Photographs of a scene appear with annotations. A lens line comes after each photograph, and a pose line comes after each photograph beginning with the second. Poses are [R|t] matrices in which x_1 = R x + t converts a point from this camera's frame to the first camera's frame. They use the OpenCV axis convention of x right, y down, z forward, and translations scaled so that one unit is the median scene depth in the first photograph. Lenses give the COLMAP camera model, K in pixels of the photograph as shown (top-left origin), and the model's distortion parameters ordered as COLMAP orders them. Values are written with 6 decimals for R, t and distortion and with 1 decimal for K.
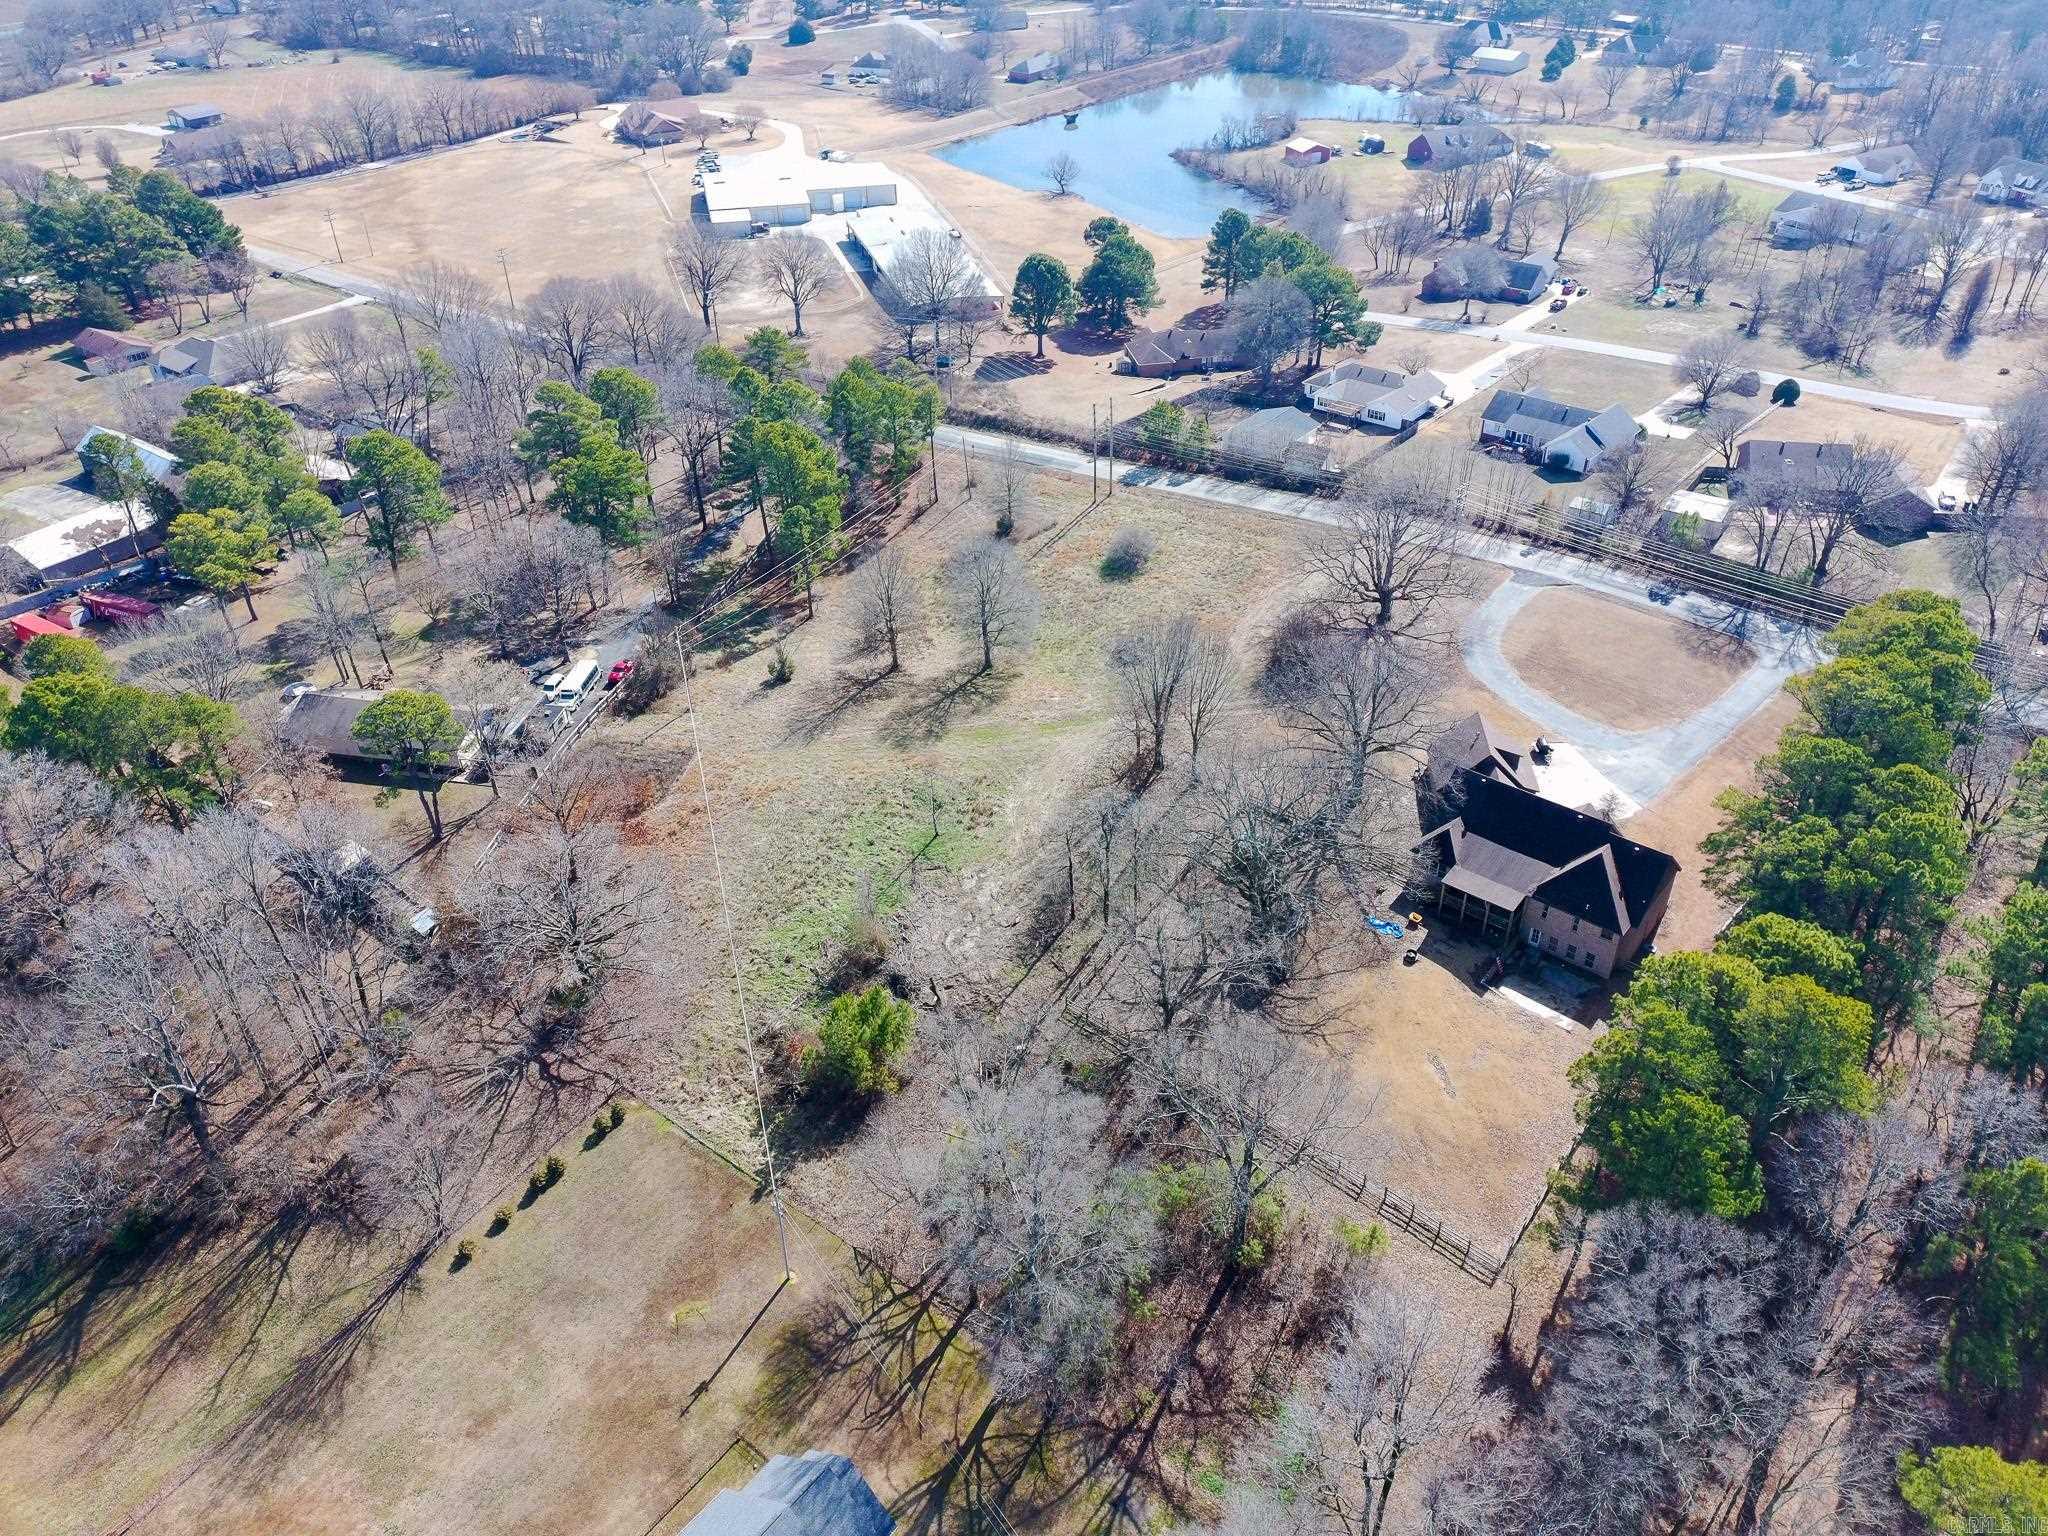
lens RADIAL K [[1495.2, 0, 1041.1], [0, 1495.2, 762.0], [0, 0, 1]] dist [0.076832, -0.059333]
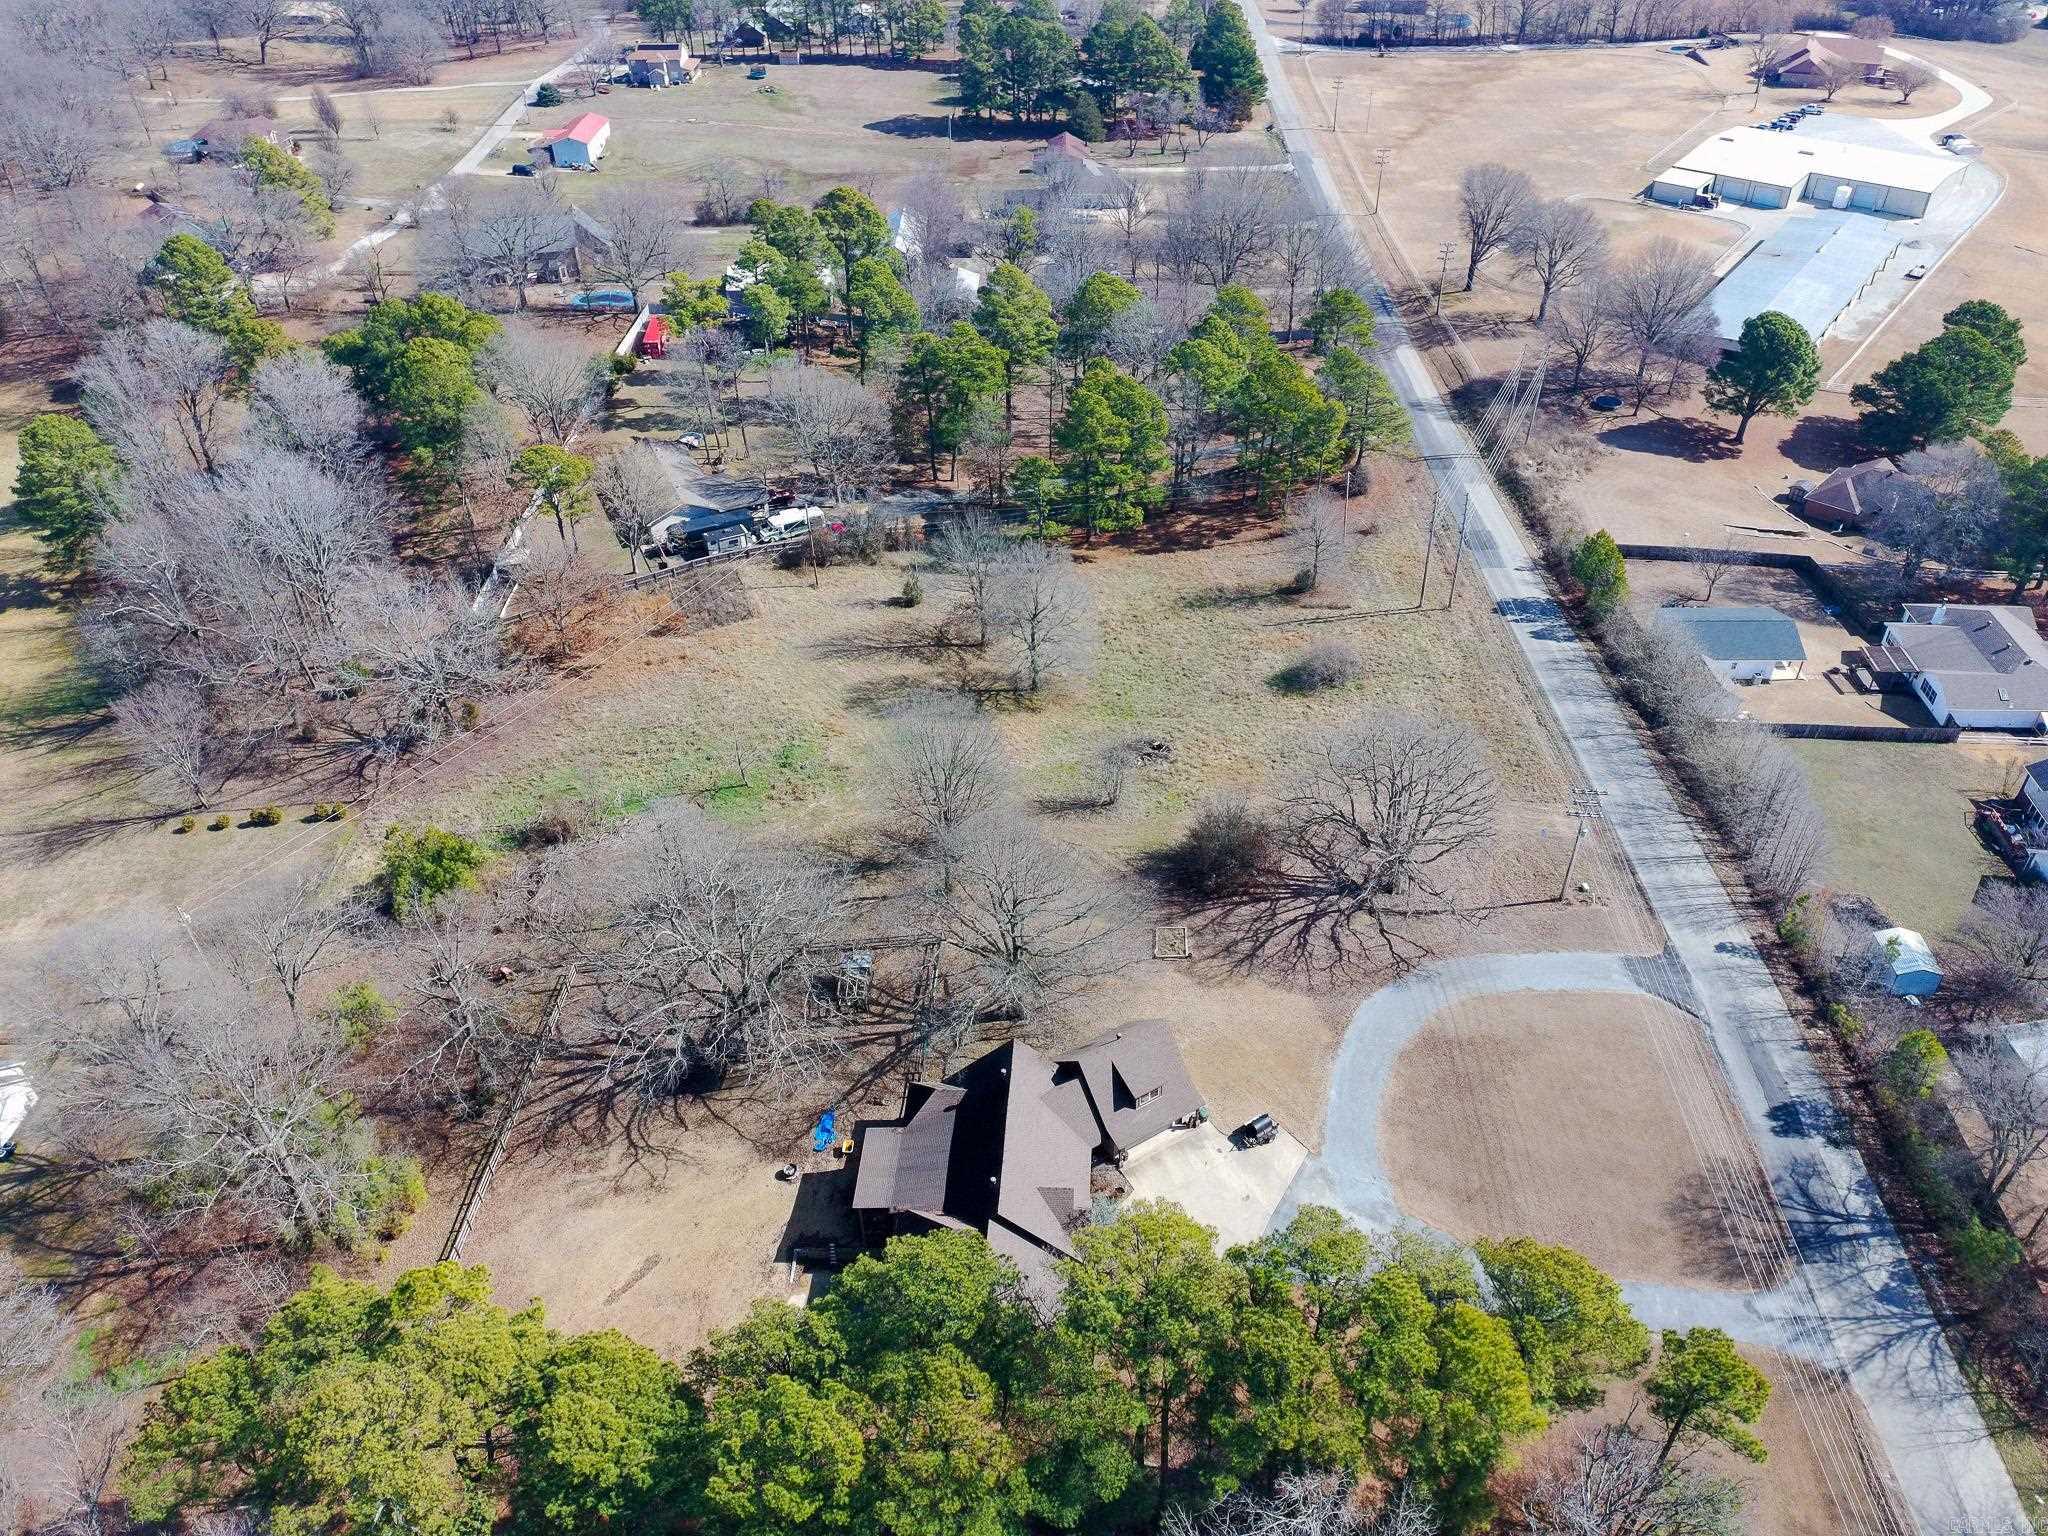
lens RADIAL K [[1495.2, 0, 1031.2], [0, 1495.2, 771.7], [0, 0, 1]] dist [0.076832, -0.059333]
pose [[0.586911, 0.503803, -0.633813, 0.565598], [-0.454983, 0.852753, 0.256518, -0.254212], [0.669721, 0.137821, 0.729712, 0.348273]]
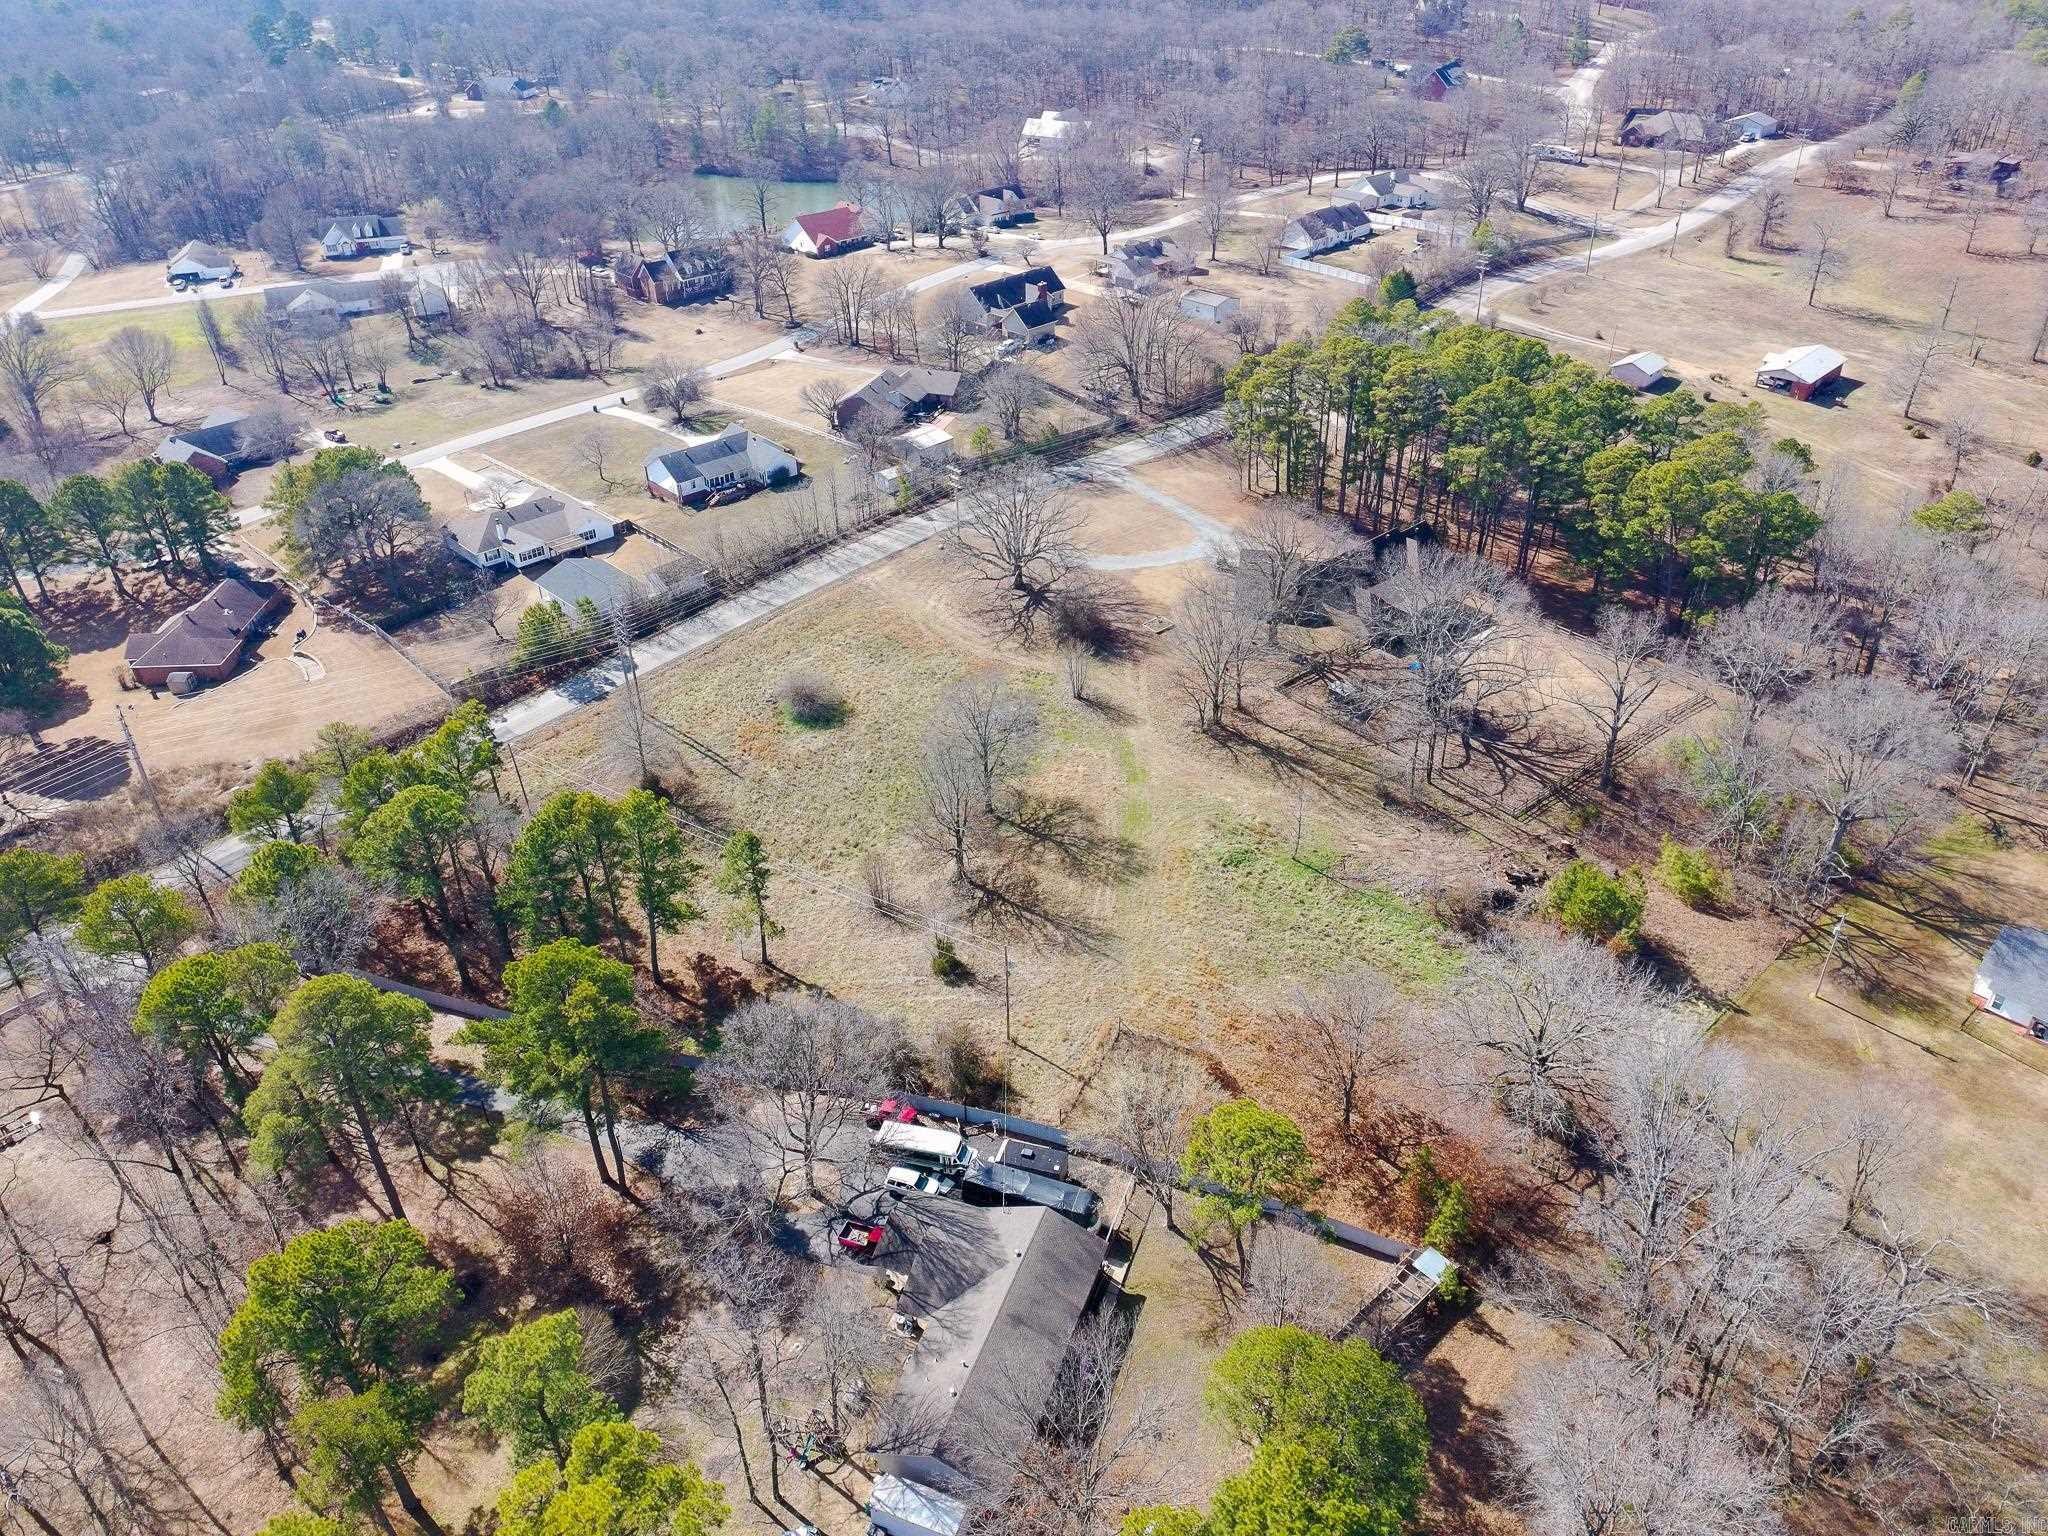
lens RADIAL K [[1495.2, 0, 1033.9], [0, 1495.2, 771.3], [0, 0, 1]] dist [0.076832, -0.059333]
pose [[0.149710, -0.531518, 0.833712, -0.779191], [0.578802, 0.730746, 0.361938, -0.396769], [-0.801608, 0.428368, 0.417043, 0.593790]]
